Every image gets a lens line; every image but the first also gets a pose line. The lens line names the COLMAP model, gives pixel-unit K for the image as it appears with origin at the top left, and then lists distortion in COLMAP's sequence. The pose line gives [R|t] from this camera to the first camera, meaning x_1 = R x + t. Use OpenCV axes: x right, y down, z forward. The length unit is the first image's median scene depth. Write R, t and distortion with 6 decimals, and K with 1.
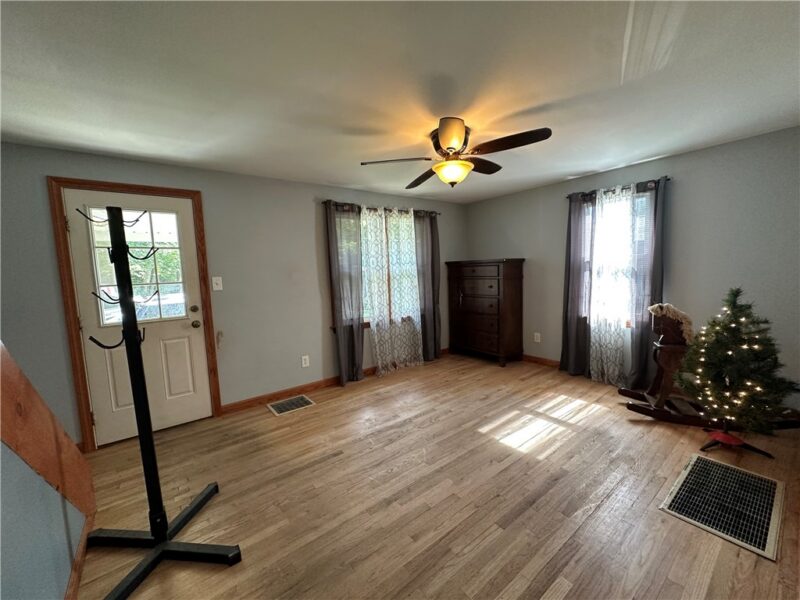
lens RADIAL K [[319.5, 0, 399.3], [0, 319.5, 300.5], [0, 0, 1]] dist [-0.002797, 0.000167]
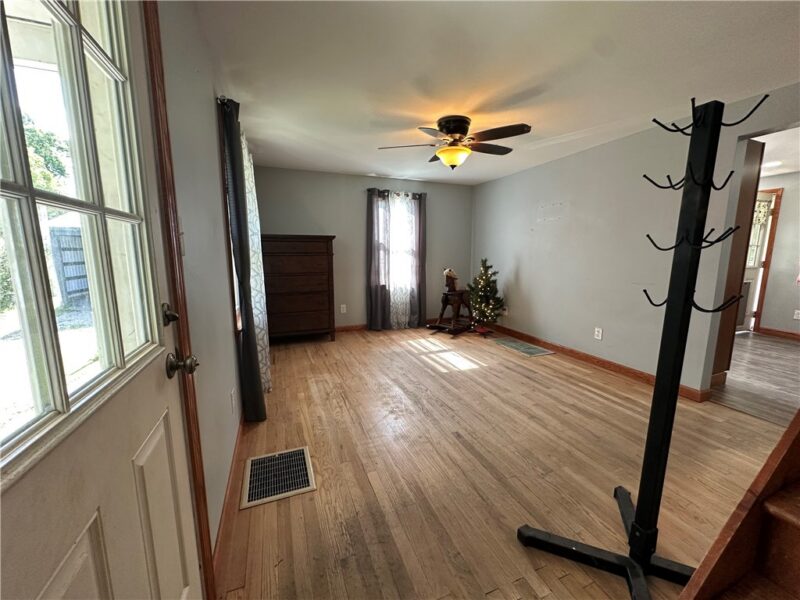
lens RADIAL K [[319.5, 0, 400.9], [0, 319.5, 301.3], [0, 0, 1]] dist [-0.002797, 0.000167]
pose [[0.273450, -0.109597, 0.955622, -0.828420], [0.082288, 0.992511, 0.090281, 0.004982], [-0.958360, 0.053949, 0.280420, 0.684980]]
